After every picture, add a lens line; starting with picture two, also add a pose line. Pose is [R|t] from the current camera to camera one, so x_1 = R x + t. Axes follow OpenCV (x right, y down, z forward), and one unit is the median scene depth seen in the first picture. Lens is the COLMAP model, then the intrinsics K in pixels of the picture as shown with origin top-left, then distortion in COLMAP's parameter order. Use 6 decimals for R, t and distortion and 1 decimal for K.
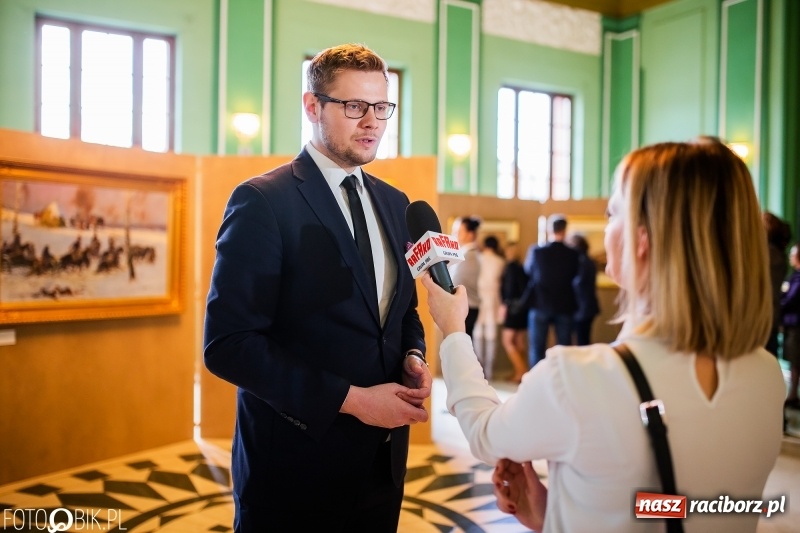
lens RADIAL K [[776.4, 0, 397.6], [0, 776.4, 264.6], [0, 0, 1]] dist [-0.018228, 0.000000]
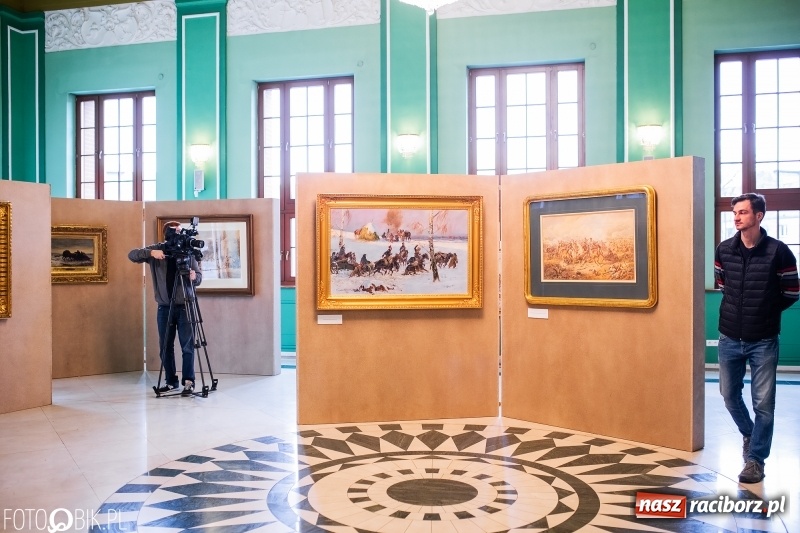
lens RADIAL K [[776.4, 0, 419.3], [0, 776.4, 255.5], [0, 0, 1]] dist [-0.018228, 0.000000]
pose [[0.723649, -0.009849, -0.690098, 0.544182], [-0.000560, 0.999889, -0.014858, -0.001478], [0.690168, 0.011138, 0.723563, 0.070280]]
